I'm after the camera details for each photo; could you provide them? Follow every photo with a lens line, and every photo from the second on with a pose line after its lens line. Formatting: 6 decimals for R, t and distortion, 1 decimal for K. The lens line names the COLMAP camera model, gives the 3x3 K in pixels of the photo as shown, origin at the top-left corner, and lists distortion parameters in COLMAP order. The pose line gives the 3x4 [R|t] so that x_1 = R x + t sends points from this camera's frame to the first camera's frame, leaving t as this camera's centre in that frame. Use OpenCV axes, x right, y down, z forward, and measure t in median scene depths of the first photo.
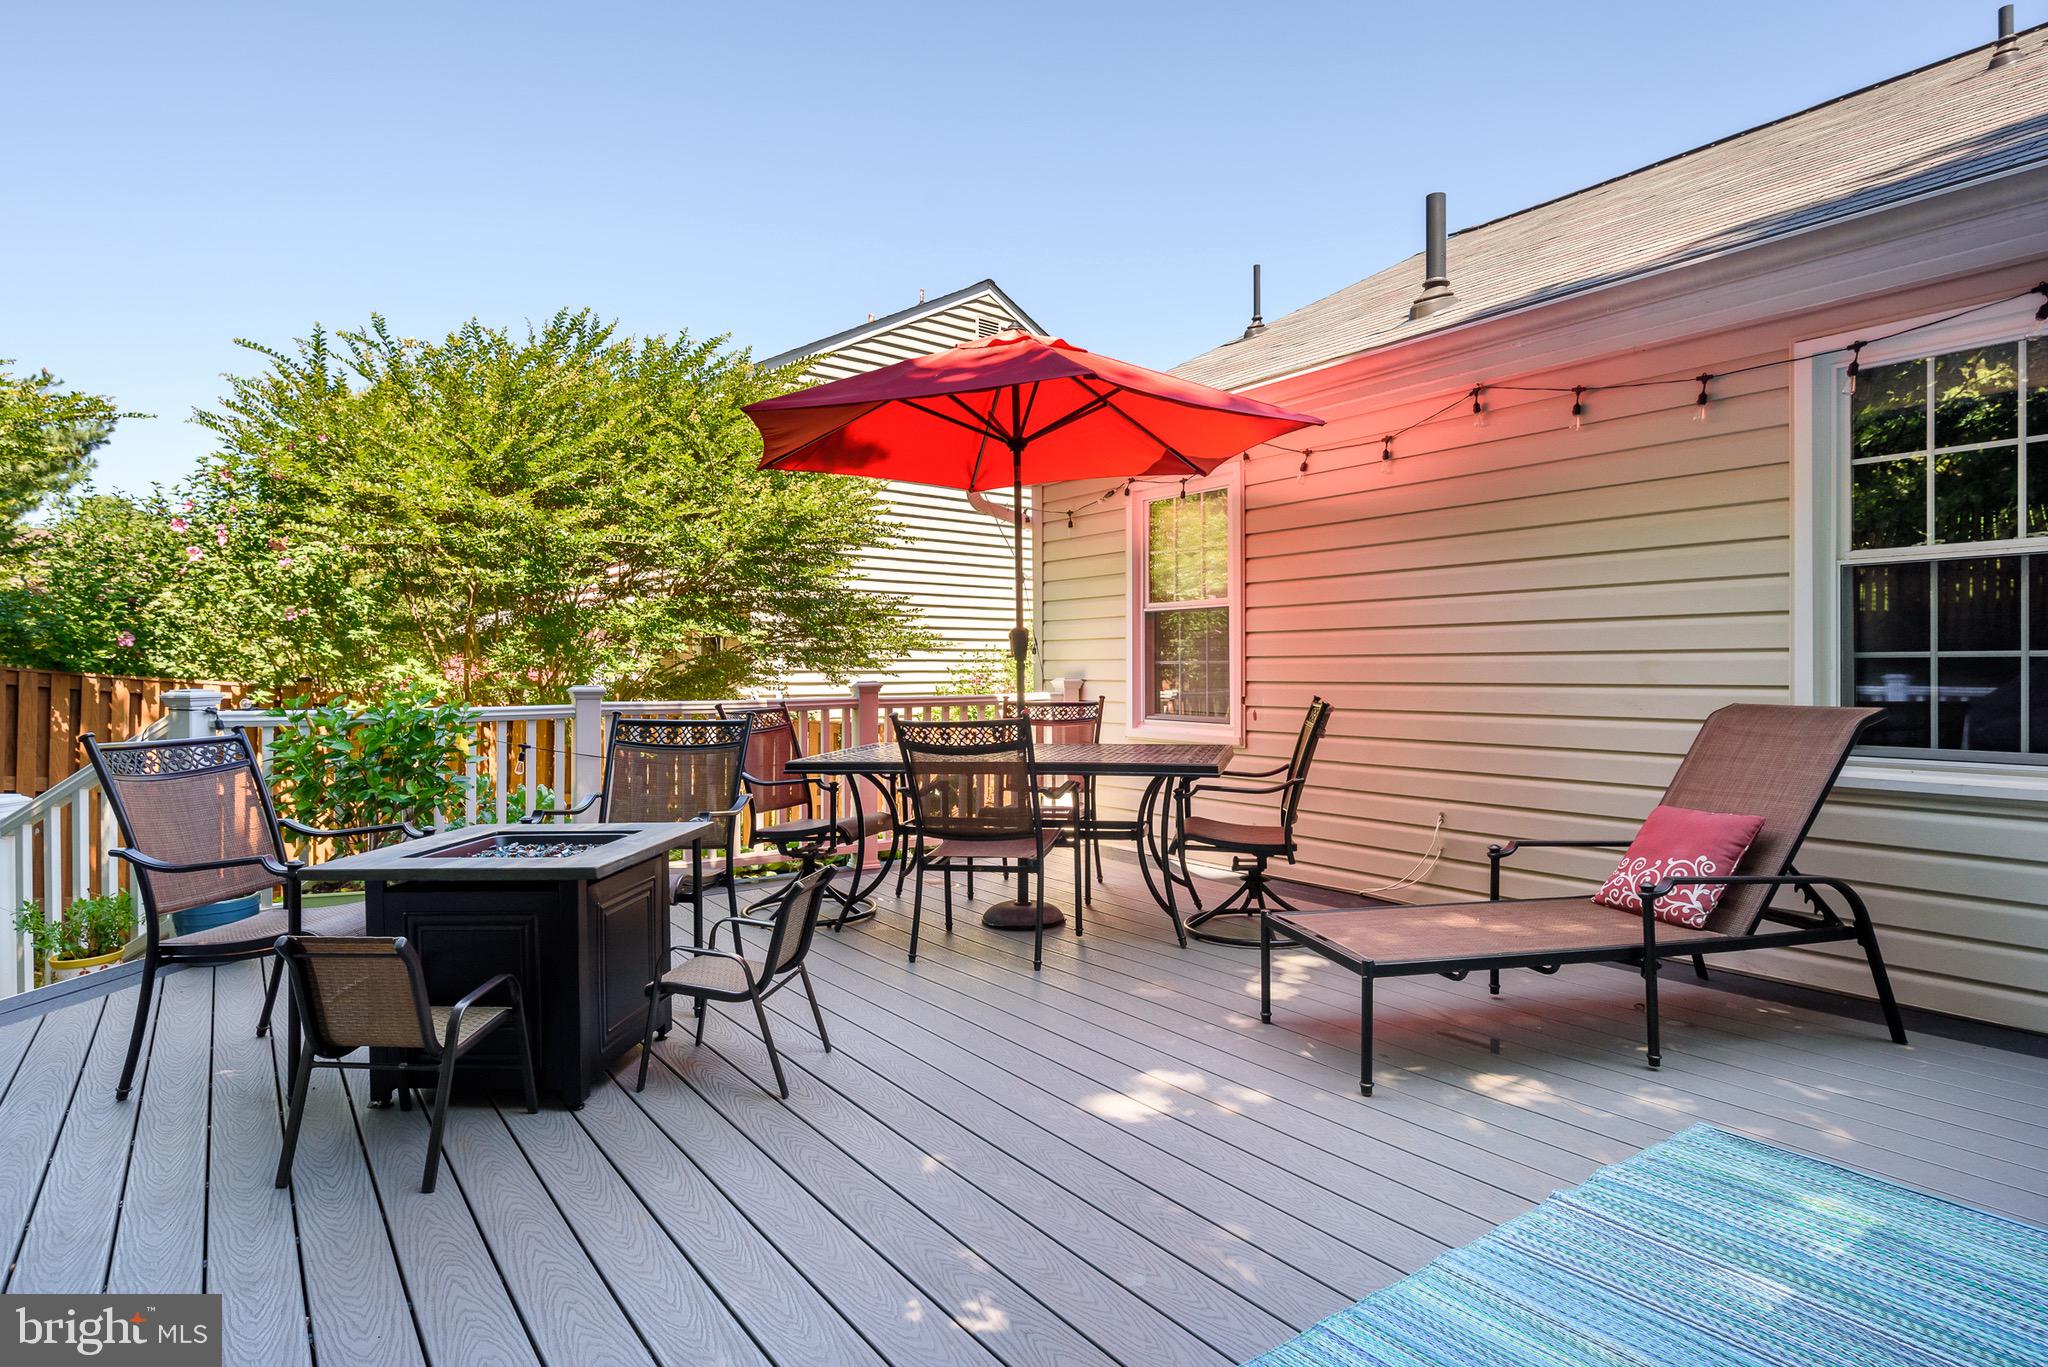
lens RADIAL K [[1051.0, 0, 1097.3], [0, 1051.0, 681.6], [0, 0, 1]] dist [-0.001278, -0.000249]
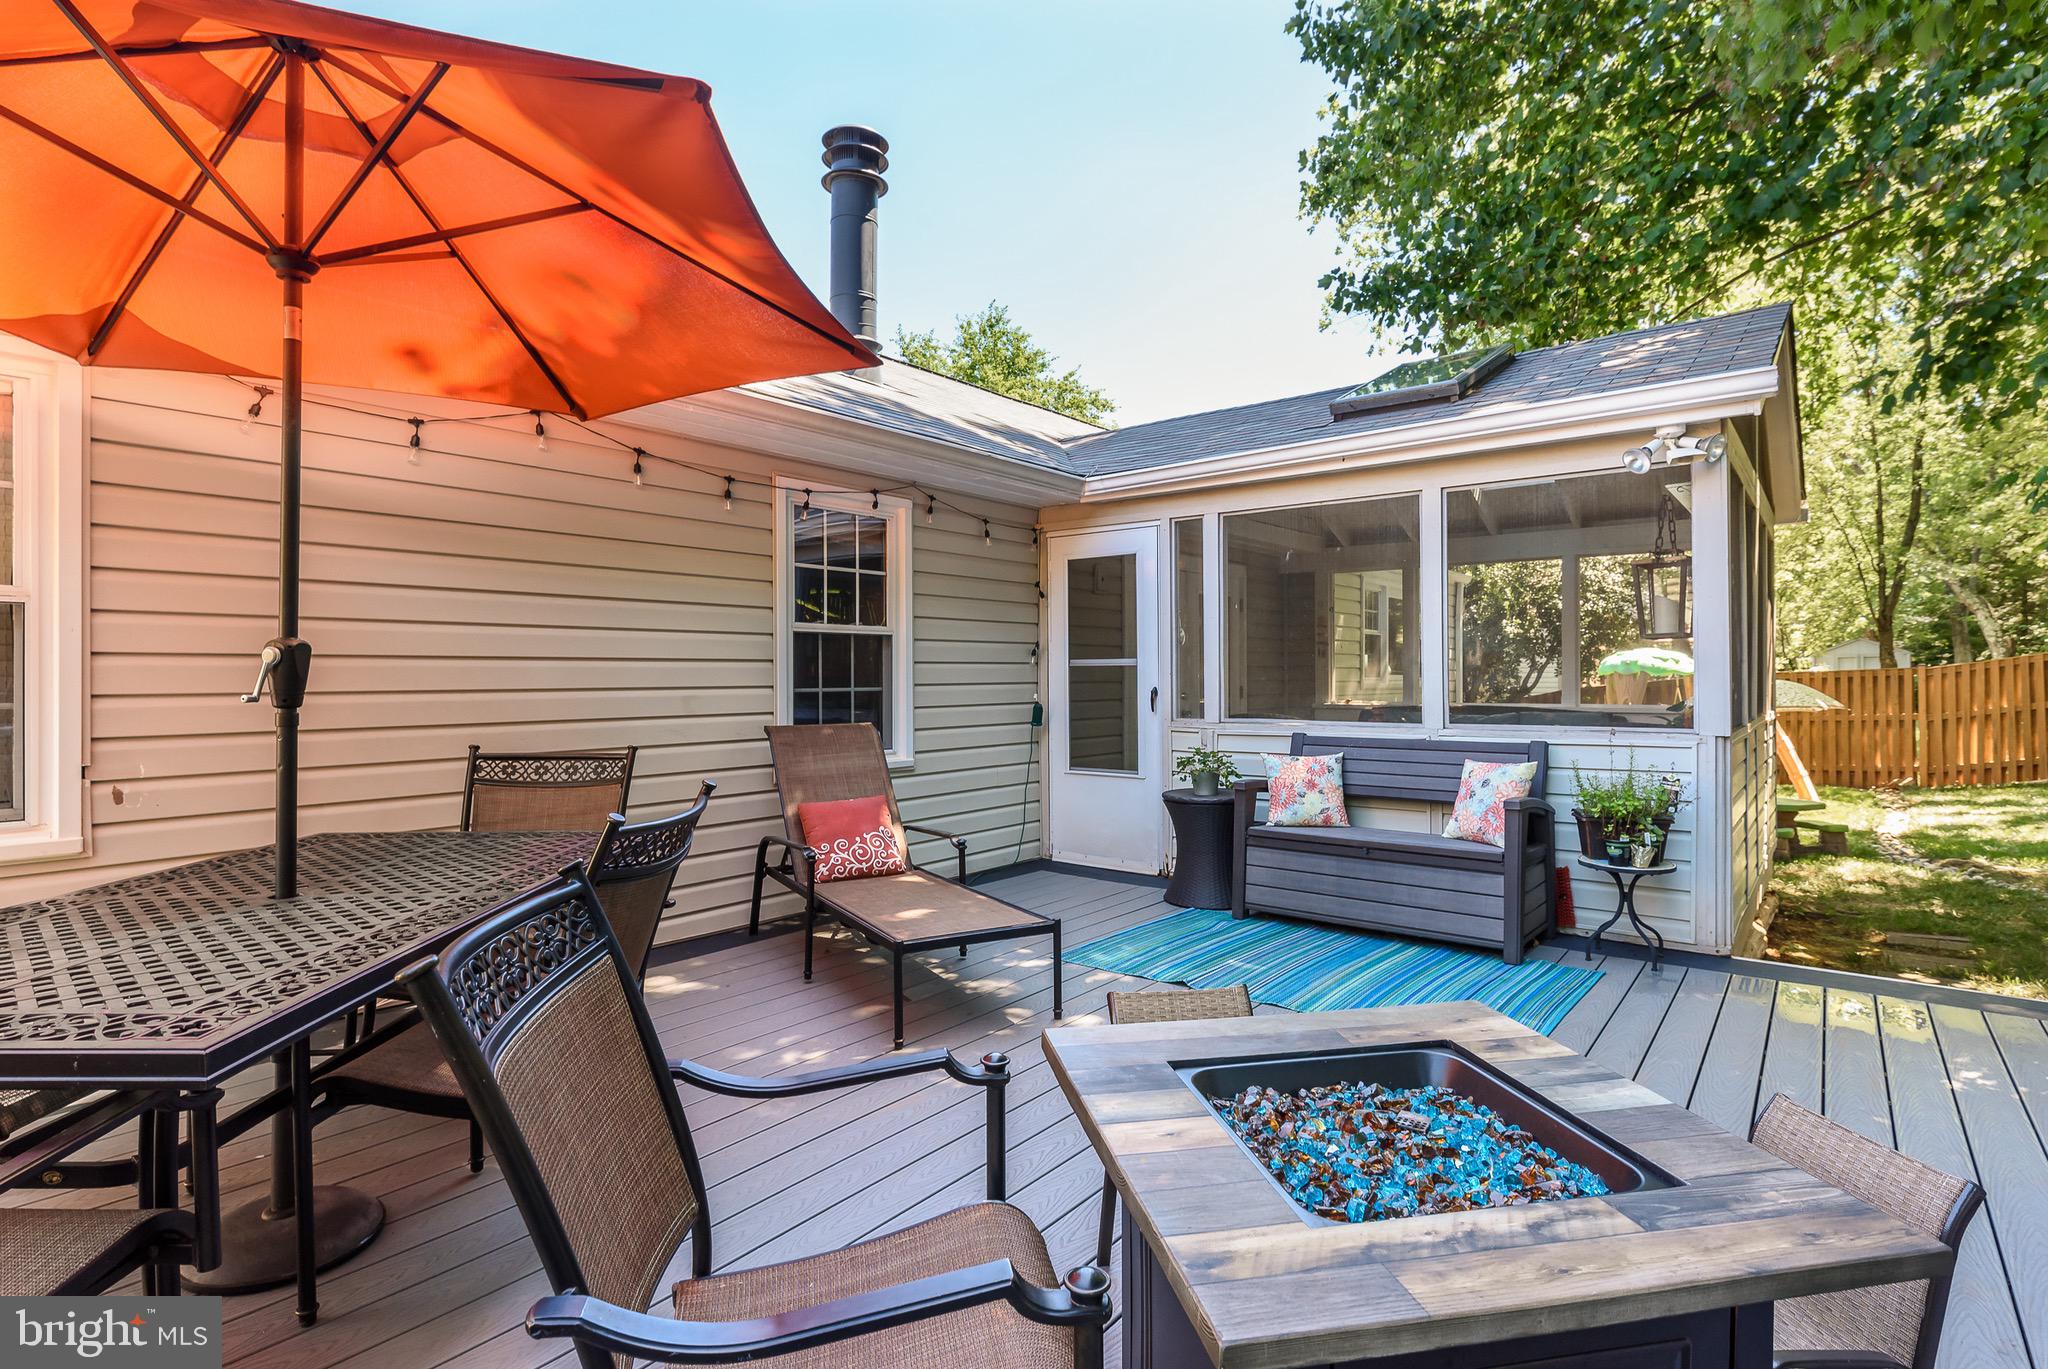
lens RADIAL K [[1033.1, 0, 1024.0], [0, 1033.1, 684.5], [0, 0, 1]] dist [-0.001822, 0.000008]
pose [[-0.209286, 0.014190, 0.977752, -0.715757], [0.033676, 0.999406, -0.007296, -0.011184], [-0.977275, 0.031400, -0.209639, 0.874629]]
